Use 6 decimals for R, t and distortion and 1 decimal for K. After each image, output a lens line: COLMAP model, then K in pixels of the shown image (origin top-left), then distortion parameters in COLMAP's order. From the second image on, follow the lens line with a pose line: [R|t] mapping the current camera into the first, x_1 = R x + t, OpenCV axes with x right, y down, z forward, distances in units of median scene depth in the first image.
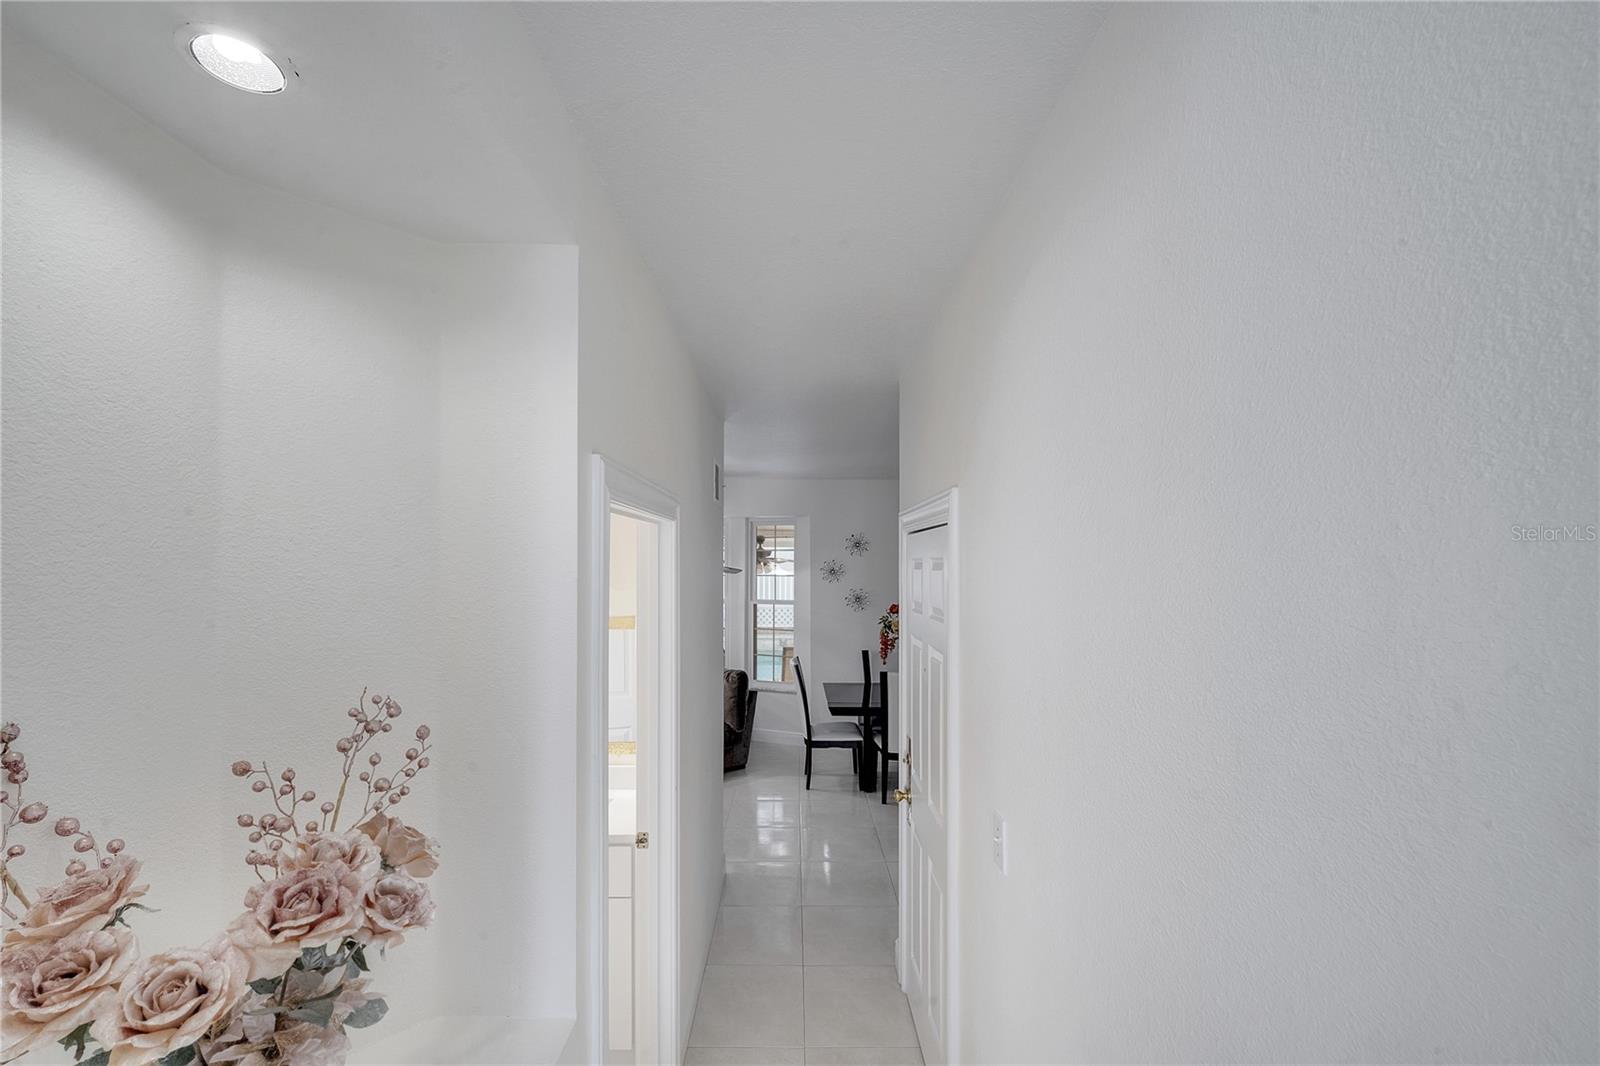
lens RADIAL K [[655.0, 0, 797.2], [0, 655.0, 554.7], [0, 0, 1]] dist [-0.000066, 0.000153]
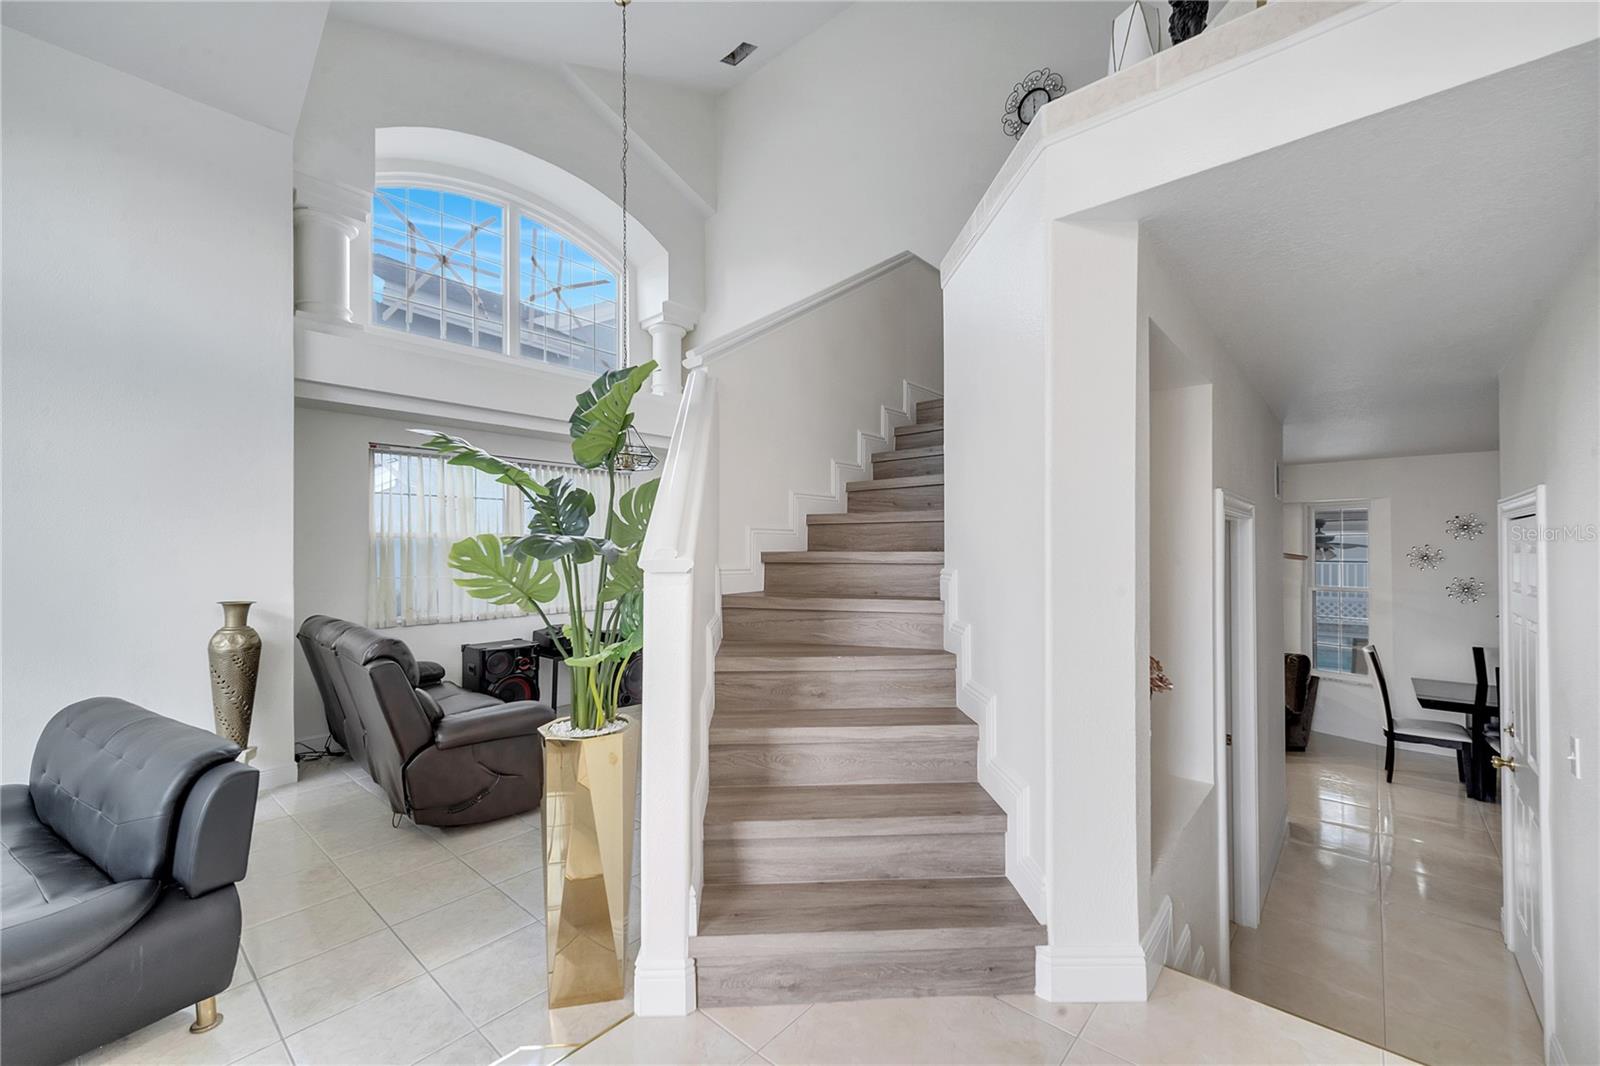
lens RADIAL K [[654.1, 0, 799.4], [0, 654.1, 546.7], [0, 0, 1]] dist [-0.000750, 0.004570]
pose [[0.750821, -0.008050, -0.660456, 0.004625], [0.012807, 0.999915, 0.002372, -0.002959], [0.660381, -0.010240, 0.750861, -0.291500]]
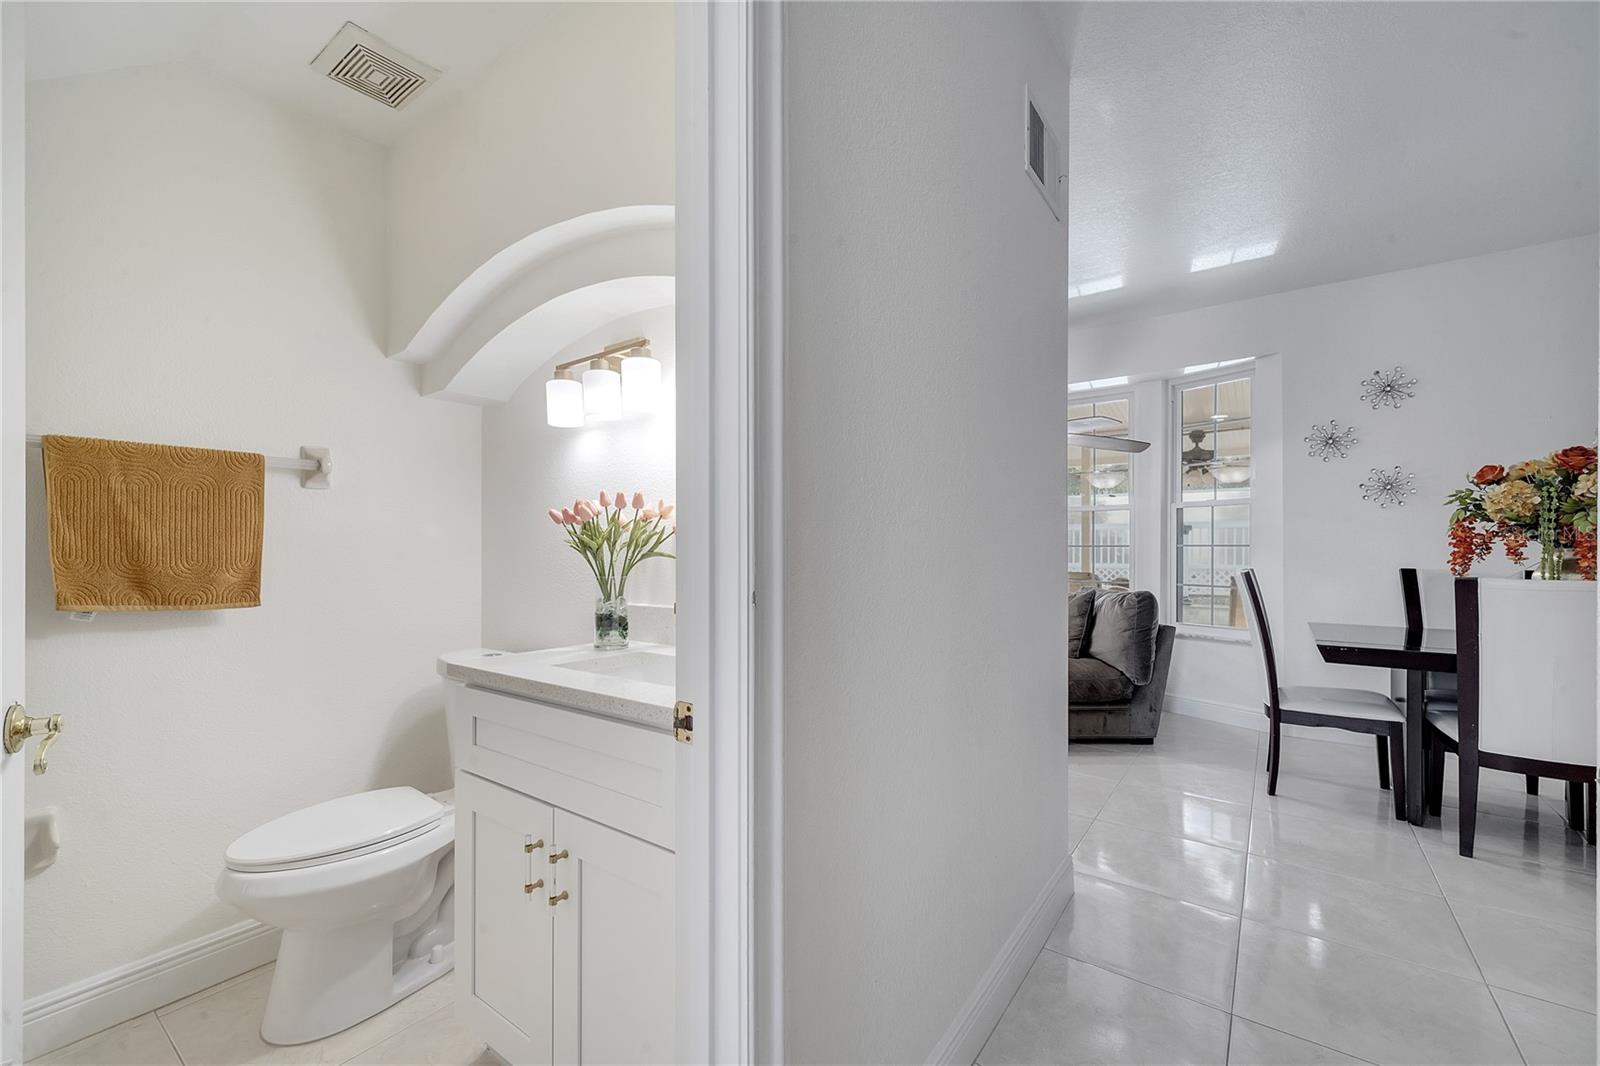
lens RADIAL K [[655.0, 0, 797.2], [0, 655.0, 554.7], [0, 0, 1]] dist [-0.000066, 0.000153]
pose [[0.805357, 0.001533, -0.592789, 0.020982], [0.008047, 0.999876, 0.013518, 0.138169], [0.592736, -0.015657, 0.805245, 0.303208]]
